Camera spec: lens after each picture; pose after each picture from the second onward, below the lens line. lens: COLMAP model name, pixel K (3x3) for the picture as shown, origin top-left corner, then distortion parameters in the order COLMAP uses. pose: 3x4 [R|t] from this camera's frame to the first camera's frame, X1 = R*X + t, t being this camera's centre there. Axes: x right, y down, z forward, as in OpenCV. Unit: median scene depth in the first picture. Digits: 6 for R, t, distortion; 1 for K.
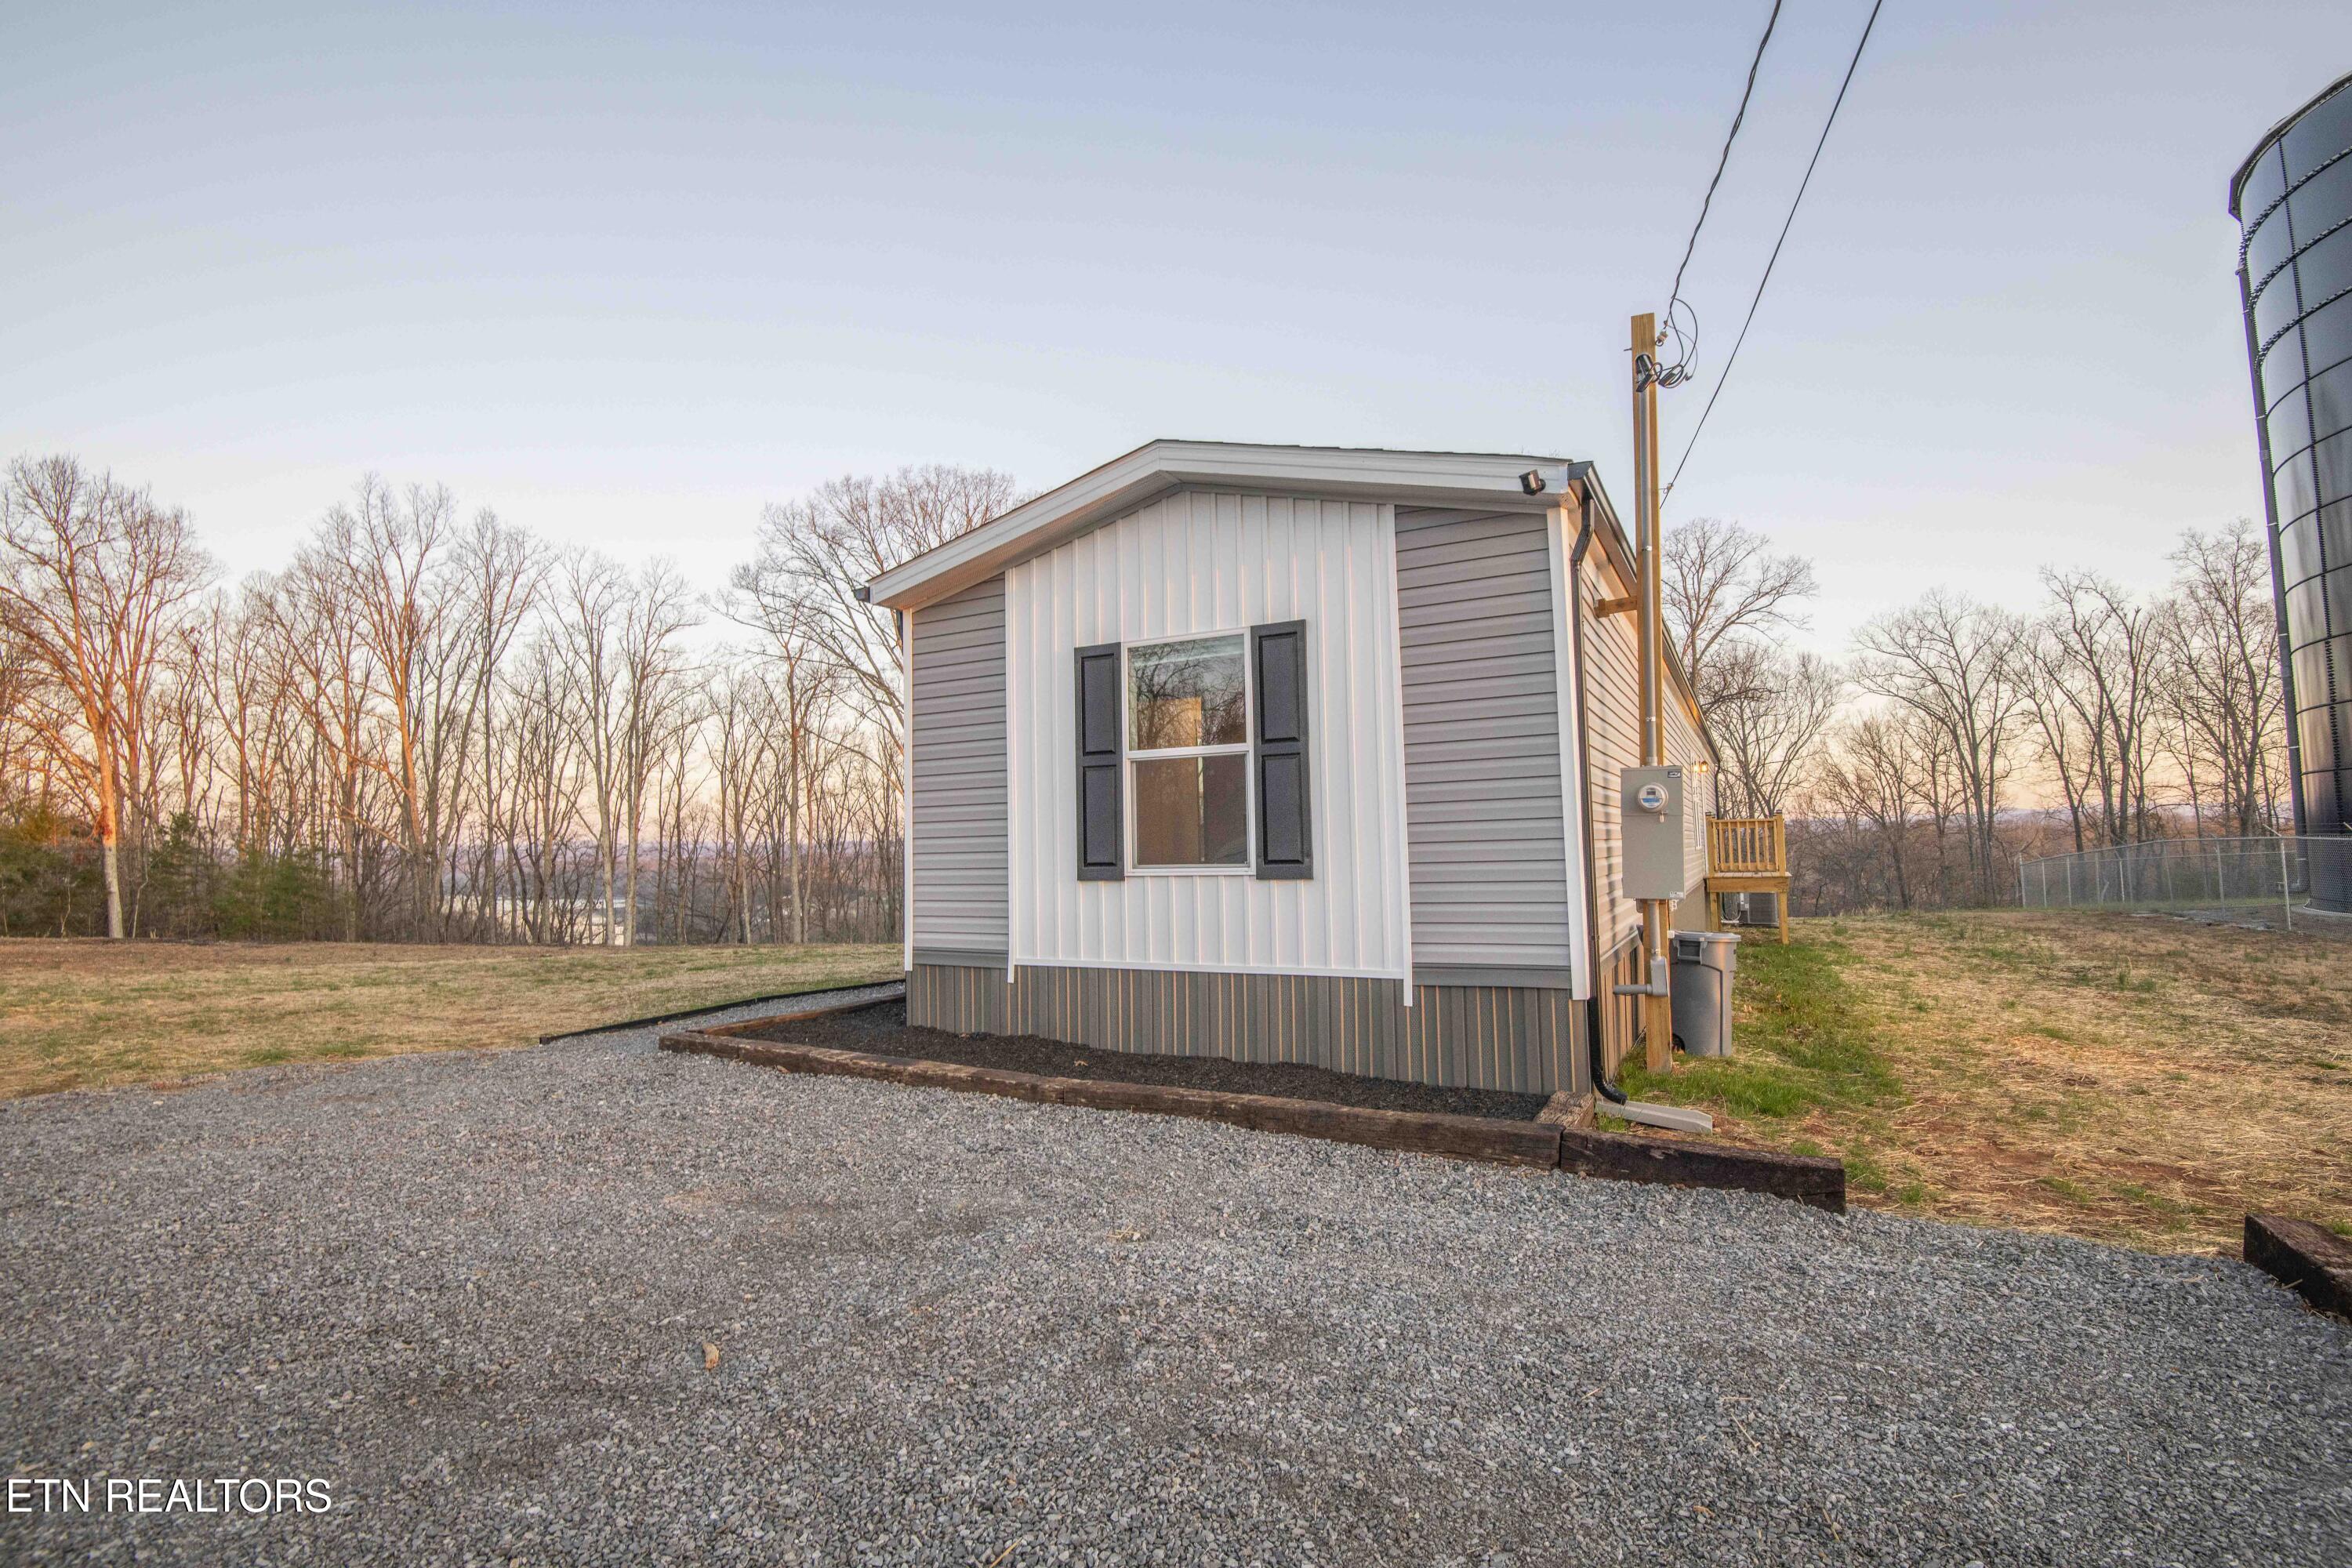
lens RADIAL K [[1072.2, 0, 1179.7], [0, 1072.2, 787.8], [0, 0, 1]] dist [-0.028284, -0.005295]
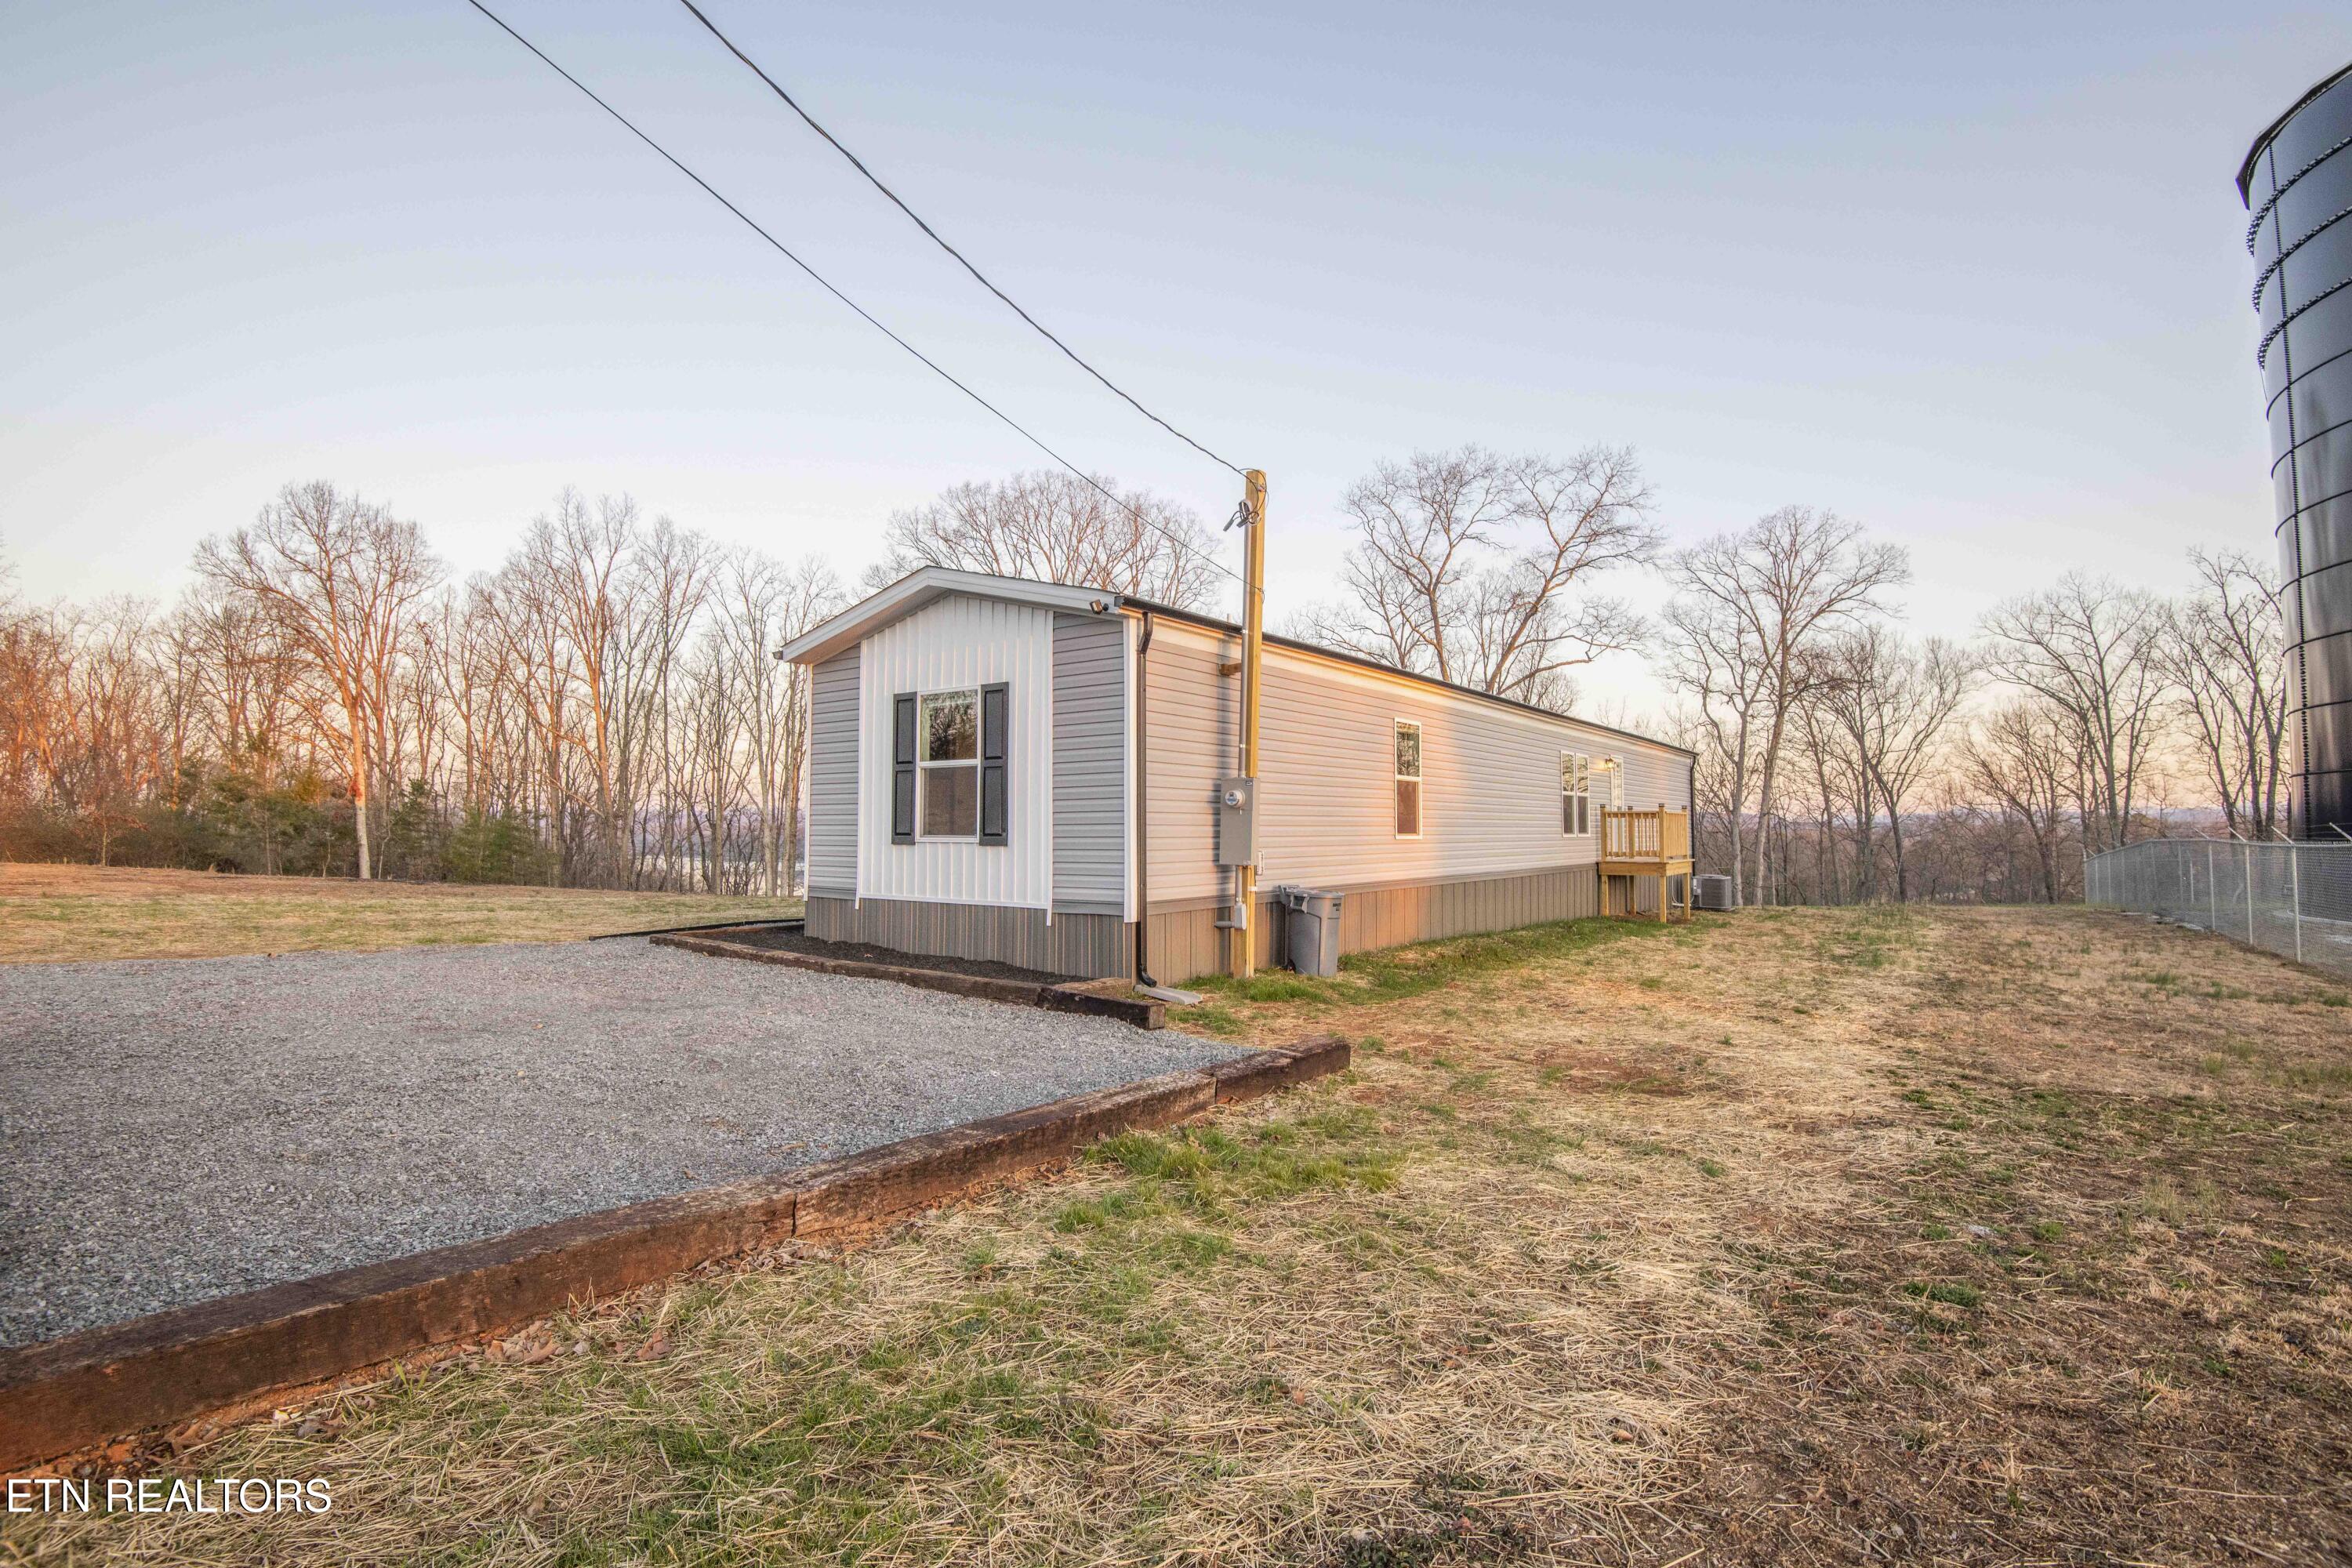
lens RADIAL K [[1076.2, 0, 1190.2], [0, 1076.2, 786.1], [0, 0, 1]] dist [-0.001481, -0.021008]
pose [[0.989134, 0.016965, -0.146033, 0.085101], [-0.014007, 0.999676, 0.021263, -0.005638], [0.146346, -0.018987, 0.989051, -0.073547]]
